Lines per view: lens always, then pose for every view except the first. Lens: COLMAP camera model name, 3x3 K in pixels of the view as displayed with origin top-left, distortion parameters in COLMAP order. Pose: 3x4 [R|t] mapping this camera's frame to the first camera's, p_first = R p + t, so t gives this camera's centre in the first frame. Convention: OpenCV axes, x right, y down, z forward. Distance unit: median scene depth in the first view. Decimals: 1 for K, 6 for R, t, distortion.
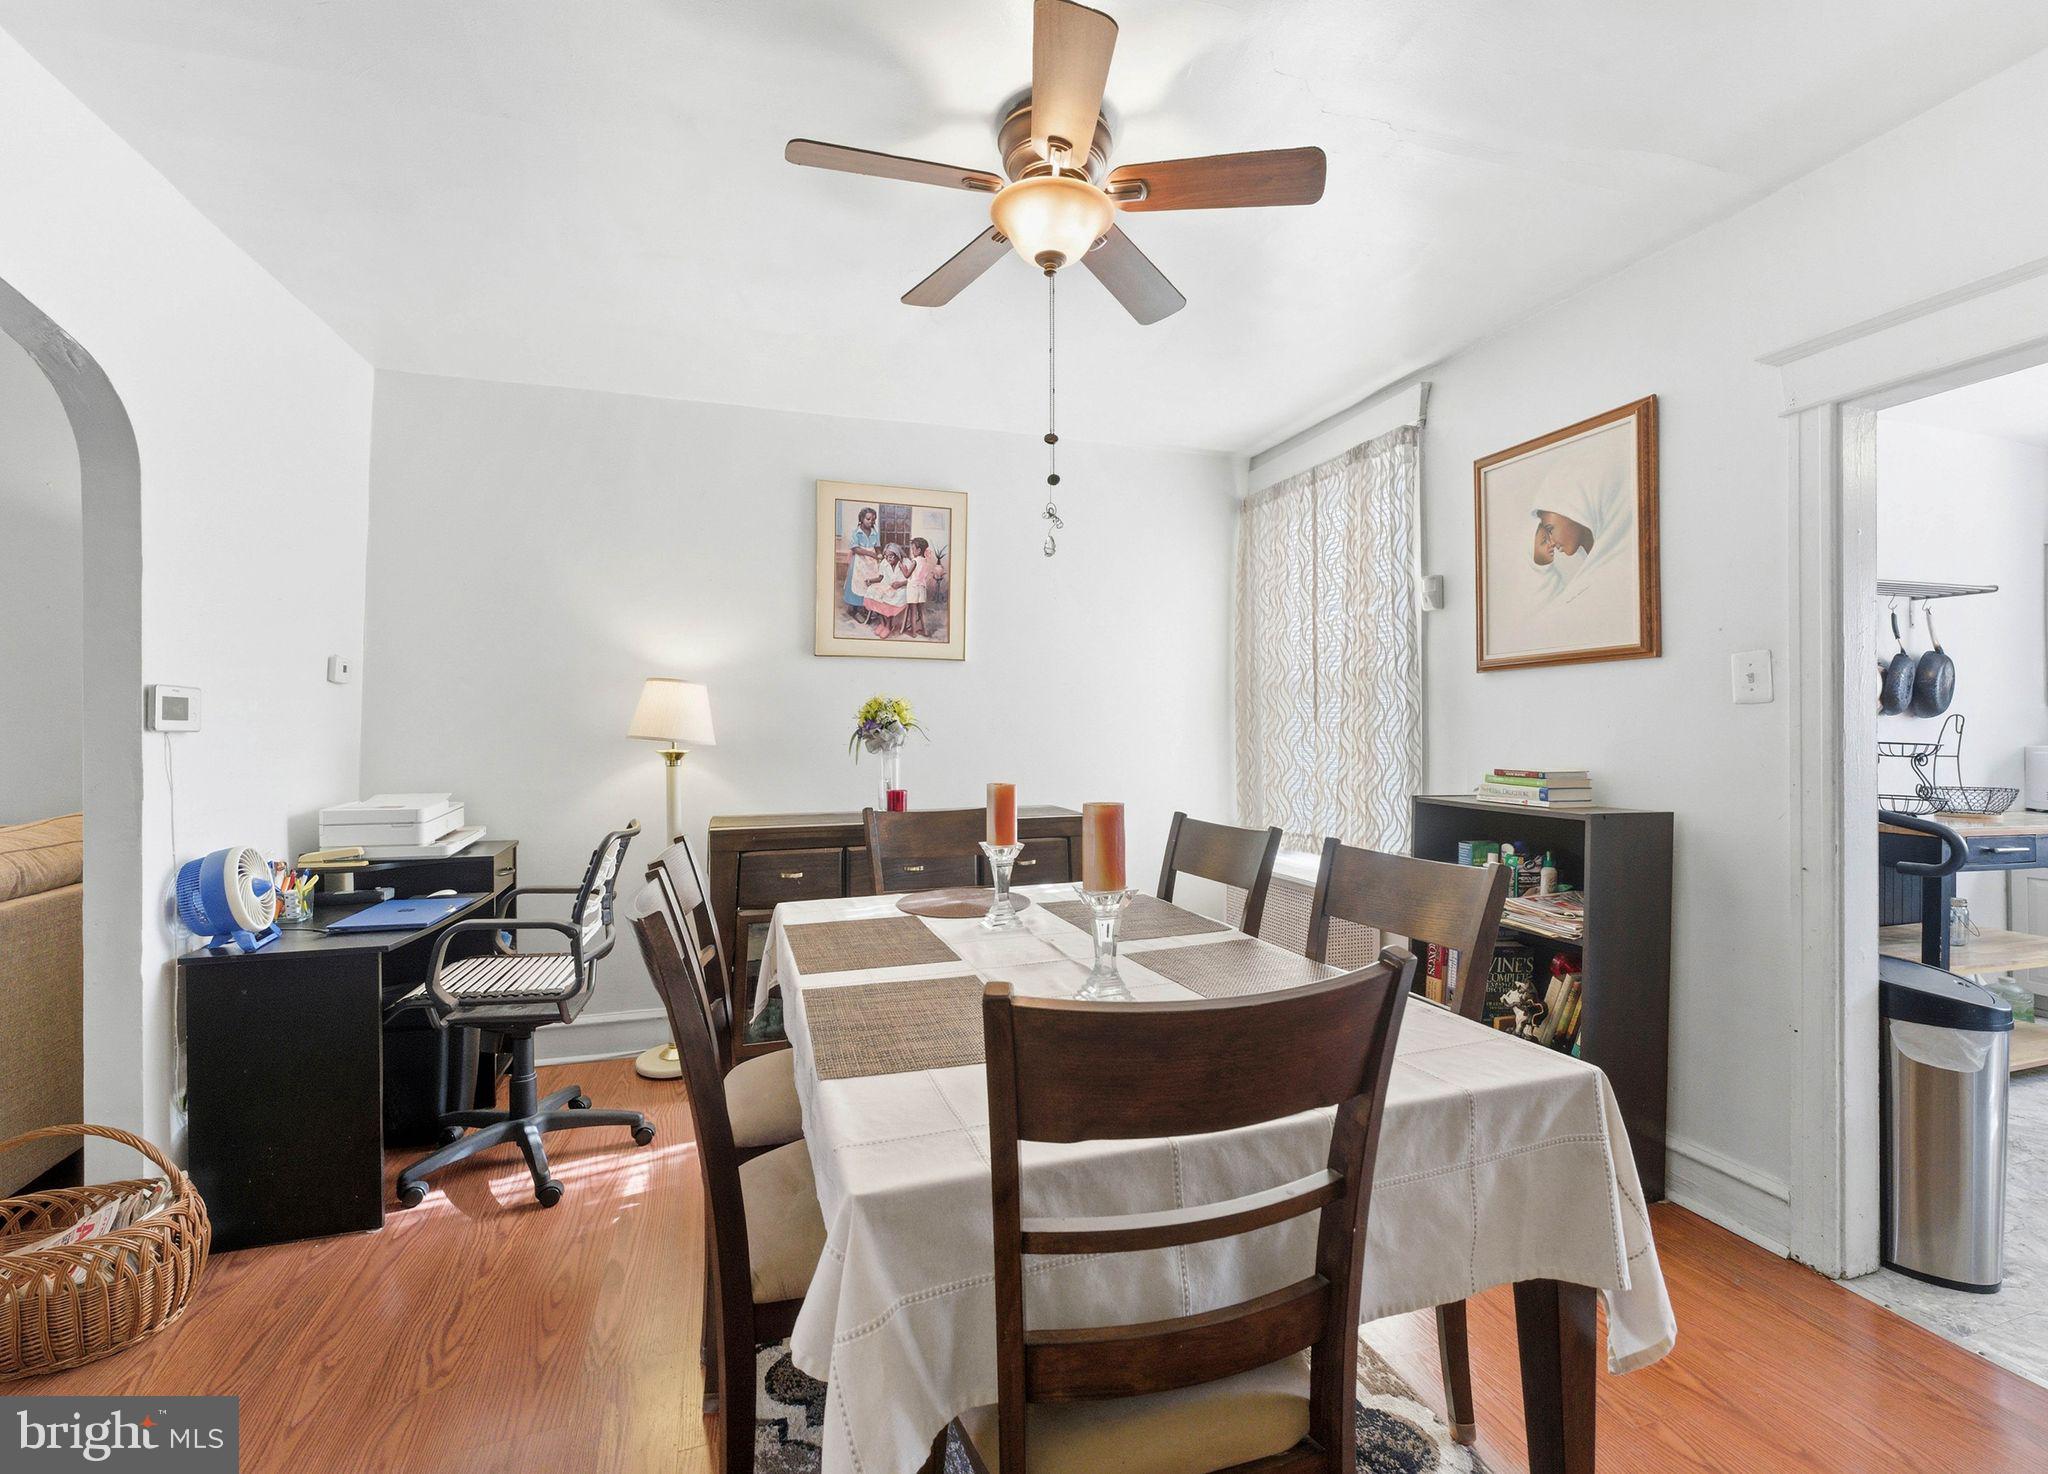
lens RADIAL K [[890.3, 0, 1016.6], [0, 890.3, 740.6], [0, 0, 1]] dist [-0.000514, -0.000293]
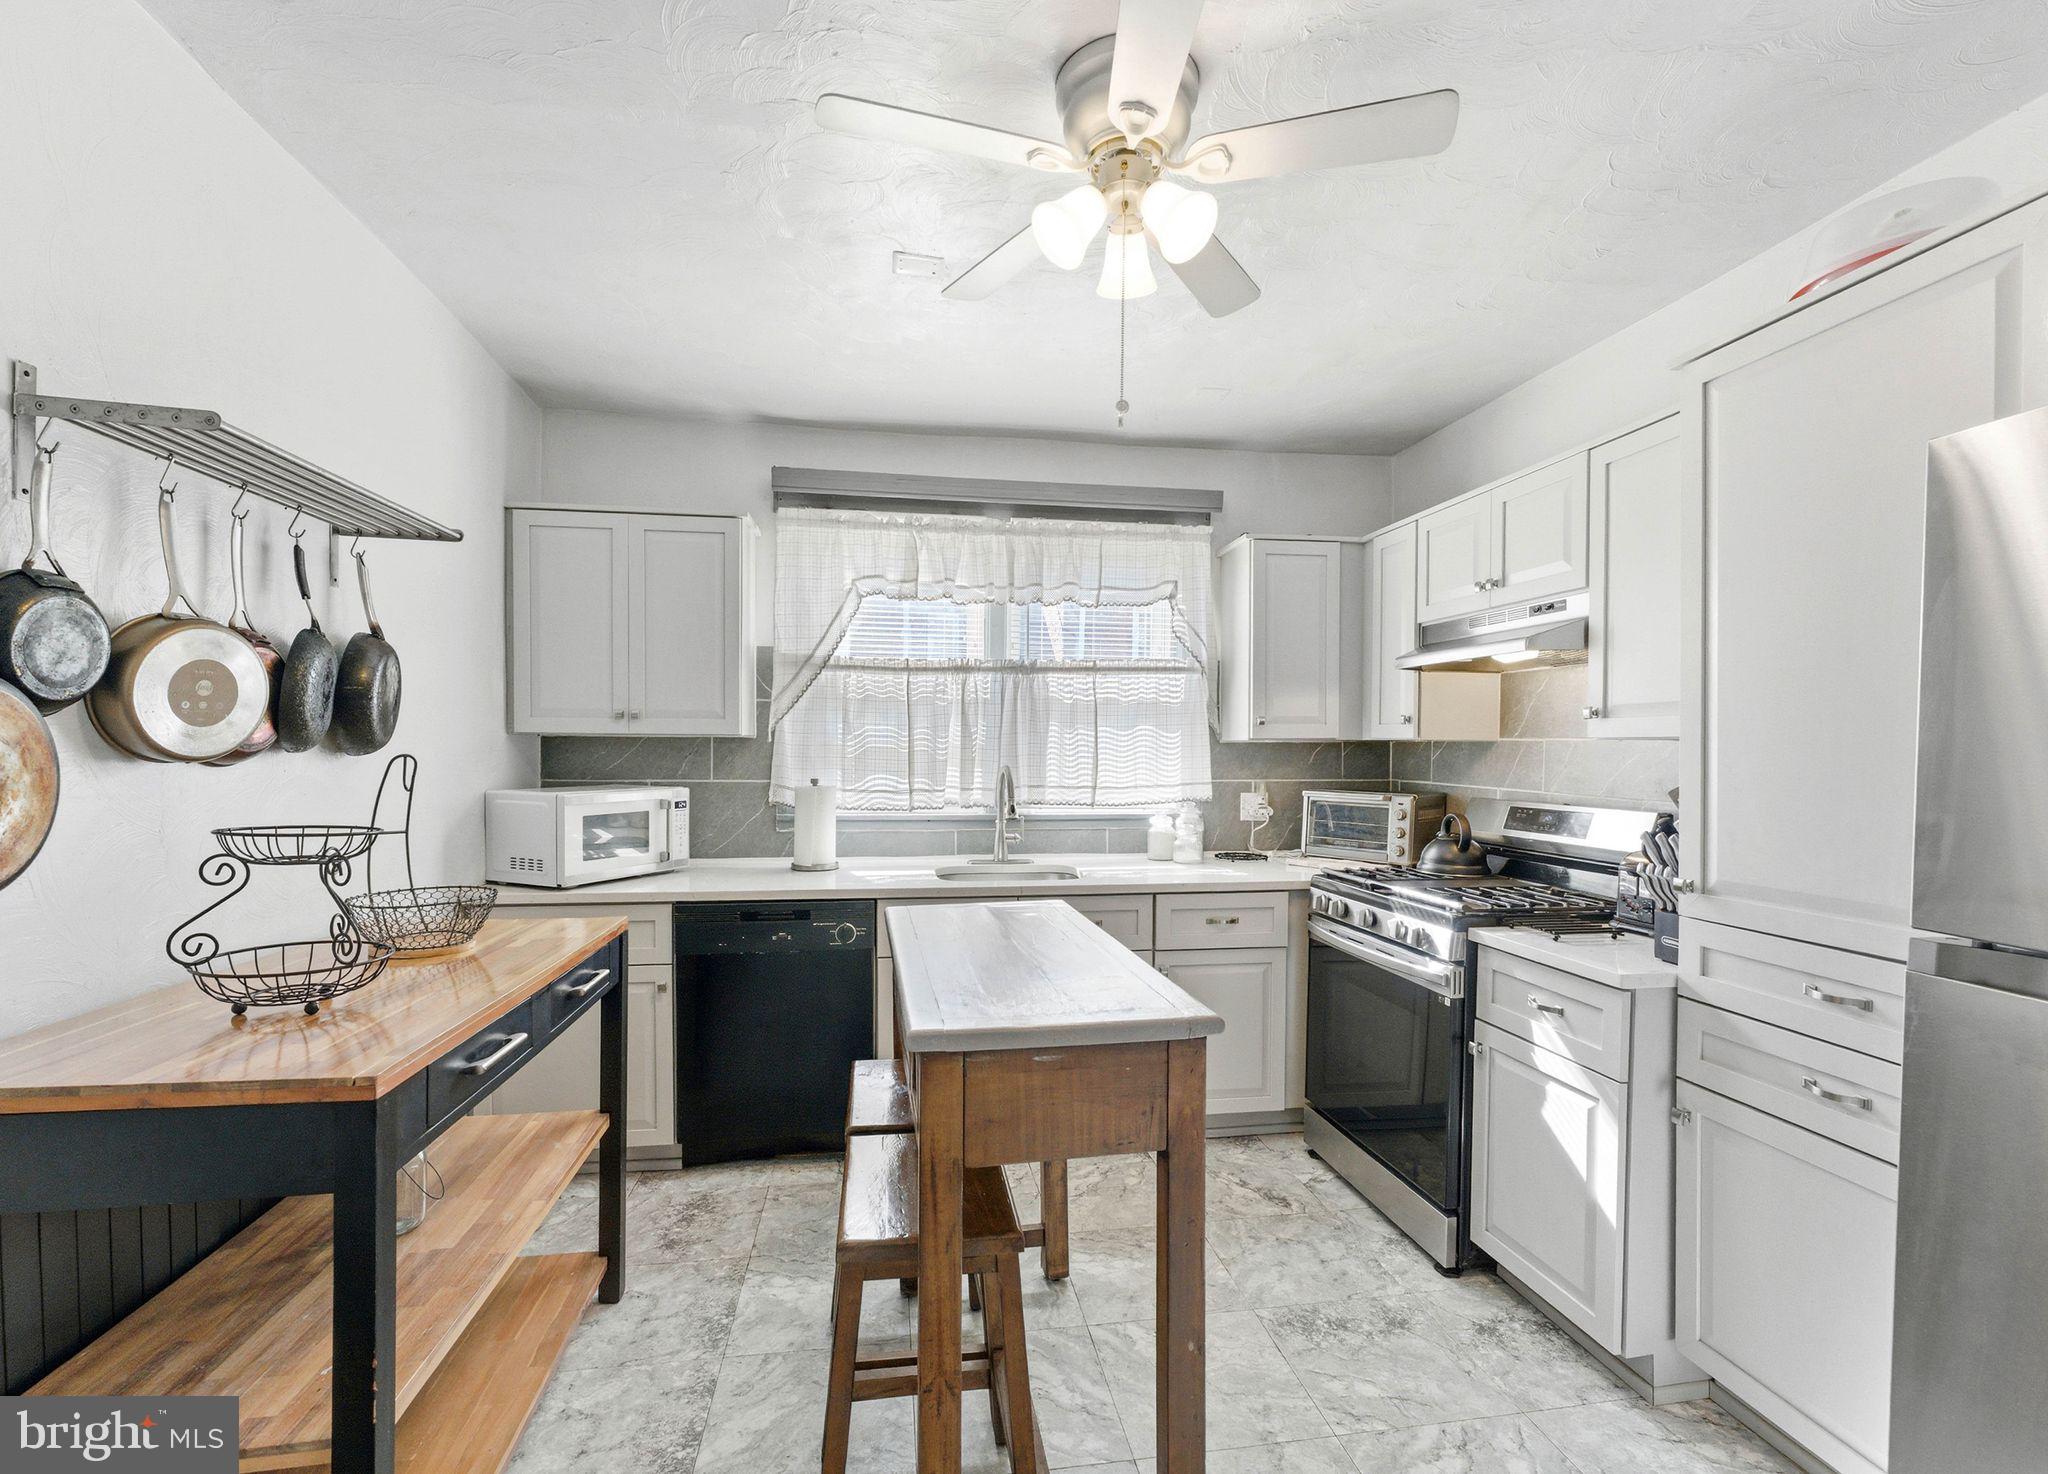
lens RADIAL K [[890.3, 0, 1032.1], [0, 890.3, 746.1], [0, 0, 1]] dist [-0.000514, -0.000293]
pose [[0.135740, -0.002412, 0.990742, 0.554888], [-0.009309, 0.999950, 0.003710, -0.038030], [-0.990701, -0.009726, 0.135711, 0.531521]]
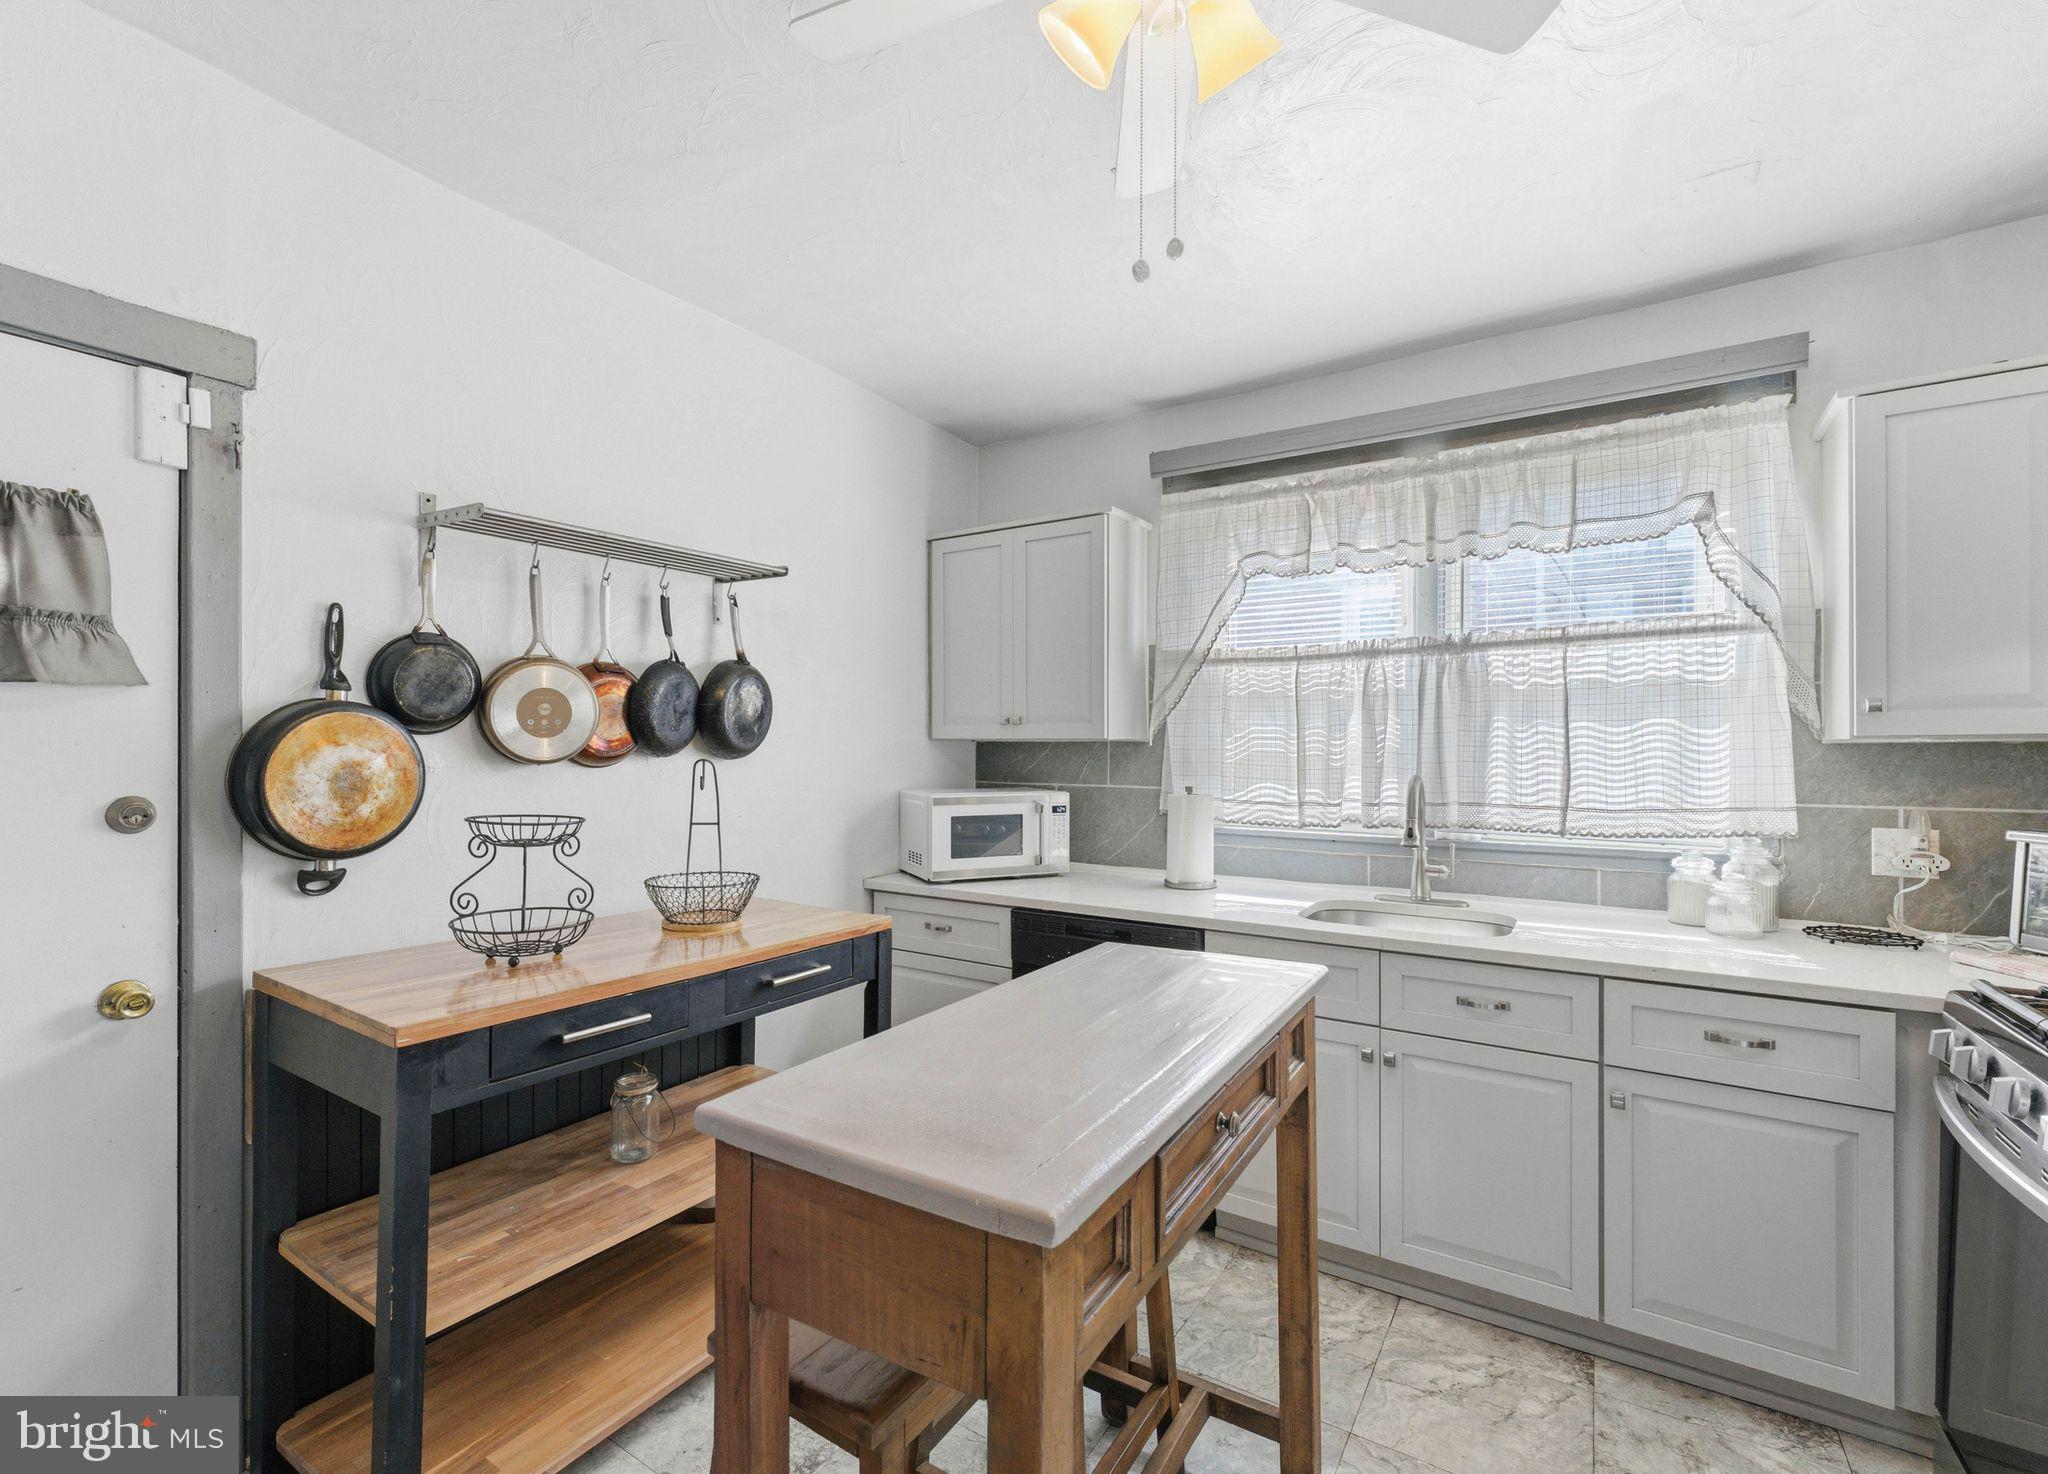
lens RADIAL K [[890.3, 0, 1085.8], [0, 890.3, 732.4], [0, 0, 1]] dist [-0.000514, -0.000293]
pose [[0.752270, 0.007611, 0.658811, 0.801203], [-0.001700, 0.999952, -0.009611, -0.040765], [-0.658853, 0.006111, 0.752247, 0.327585]]
